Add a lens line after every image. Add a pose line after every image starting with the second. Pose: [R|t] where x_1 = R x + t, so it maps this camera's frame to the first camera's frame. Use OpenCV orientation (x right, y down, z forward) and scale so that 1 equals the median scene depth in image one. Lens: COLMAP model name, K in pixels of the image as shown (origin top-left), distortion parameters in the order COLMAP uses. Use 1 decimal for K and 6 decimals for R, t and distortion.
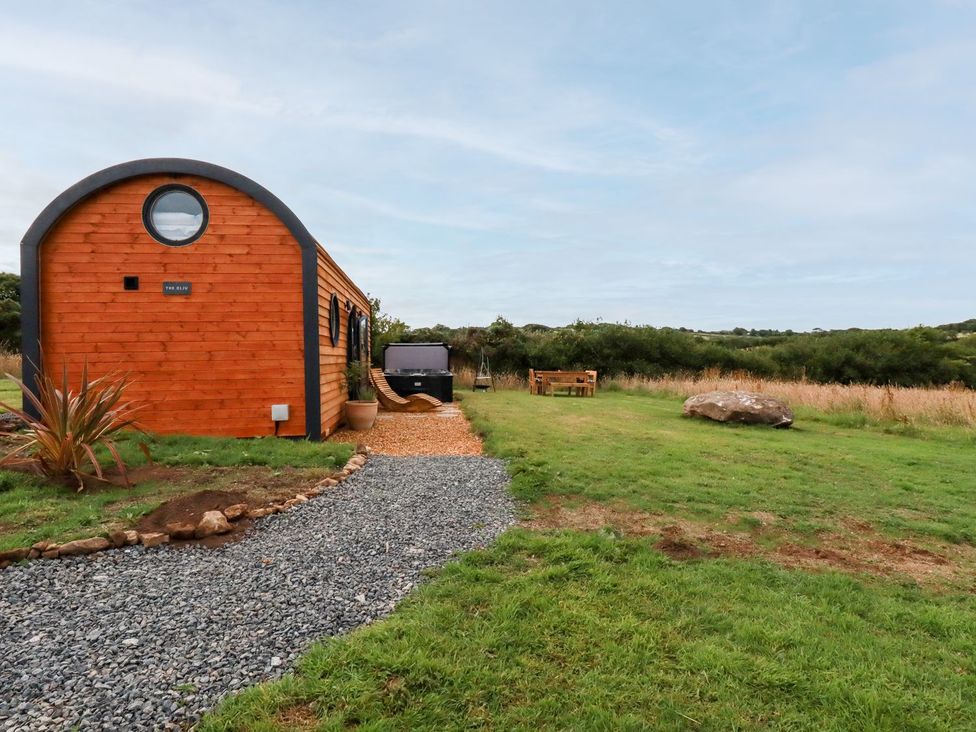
lens RADIAL K [[520.5, 0, 488.0], [0, 520.5, 366.0], [0, 0, 1]] dist [0.001673, -0.015052]
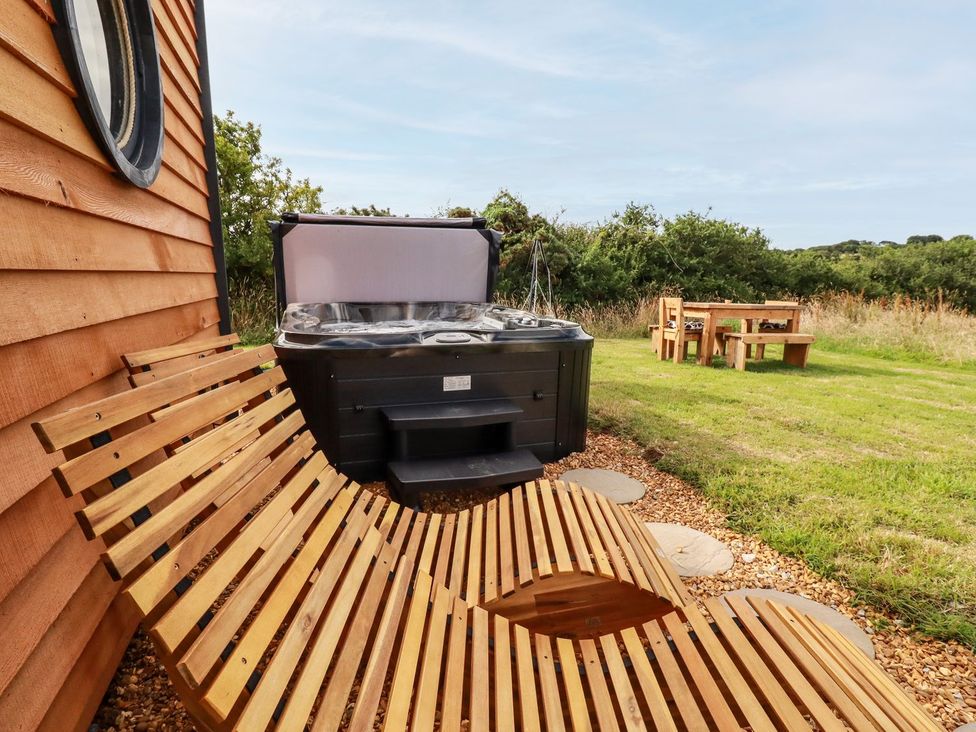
lens RADIAL K [[520.5, 0, 488.0], [0, 520.5, 366.0], [0, 0, 1]] dist [0.001673, -0.015052]
pose [[0.982695, -0.023877, 0.183684, -0.337869], [-0.005516, 0.987444, 0.157871, -0.012971], [-0.185147, -0.156152, 0.970225, 1.650332]]
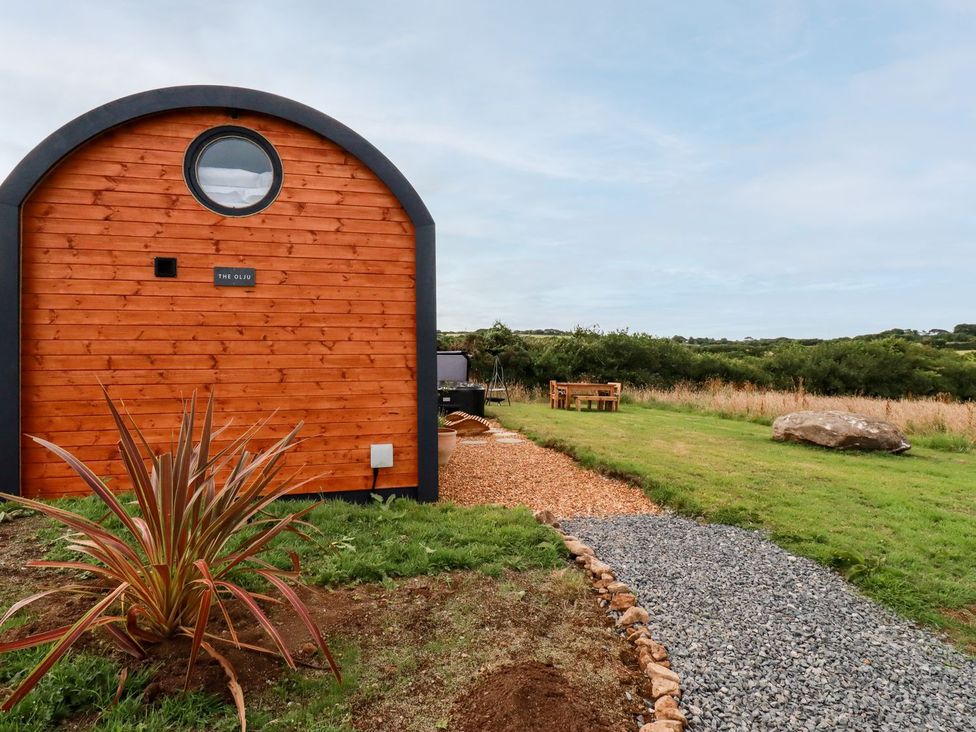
lens RADIAL K [[520.5, 0, 488.0], [0, 520.5, 366.0], [0, 0, 1]] dist [0.001673, -0.015052]
pose [[0.994444, 0.008229, 0.104942, -0.328949], [-0.007312, 0.999932, -0.009119, -0.027573], [-0.105010, 0.008302, 0.994437, 0.275468]]
